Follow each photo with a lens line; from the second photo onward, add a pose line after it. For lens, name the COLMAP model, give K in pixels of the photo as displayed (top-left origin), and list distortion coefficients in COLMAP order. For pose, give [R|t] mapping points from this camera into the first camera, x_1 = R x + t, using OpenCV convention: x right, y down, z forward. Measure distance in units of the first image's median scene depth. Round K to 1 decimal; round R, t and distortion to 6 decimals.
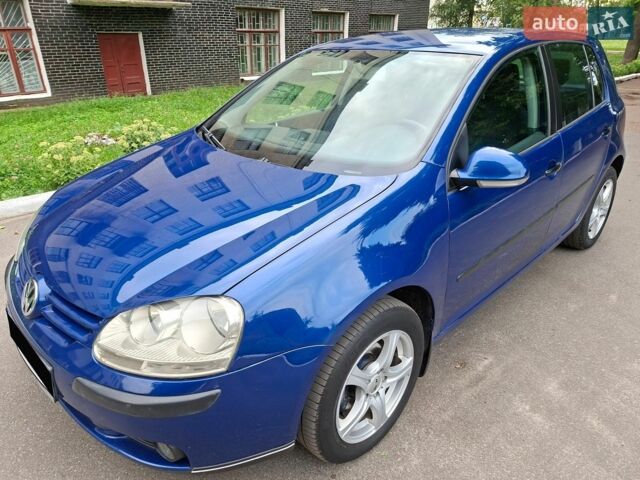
lens RADIAL K [[442.0, 0, 320.0], [0, 442.0, 240.0], [0, 0, 1]] dist [-0.003845, -0.004145]
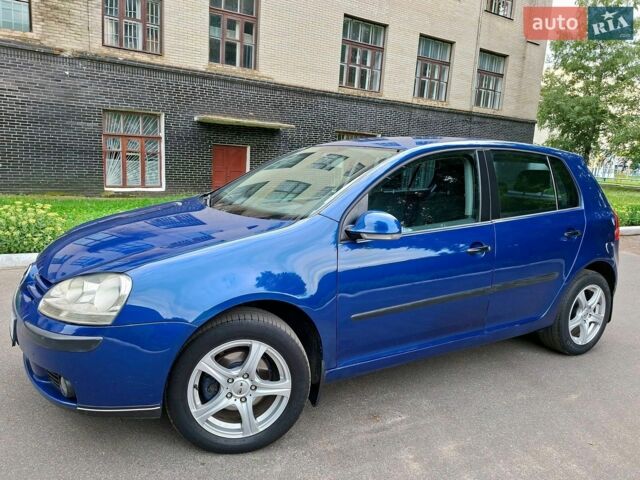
lens RADIAL K [[450.1, 0, 320.0], [0, 450.1, 240.0], [0, 0, 1]] dist [0.008853, 0.001719]
pose [[0.972433, 0.095780, -0.212603, 0.241724], [-0.146459, 0.960345, -0.237248, 0.093655], [0.181448, 0.261845, 0.947900, -0.108276]]
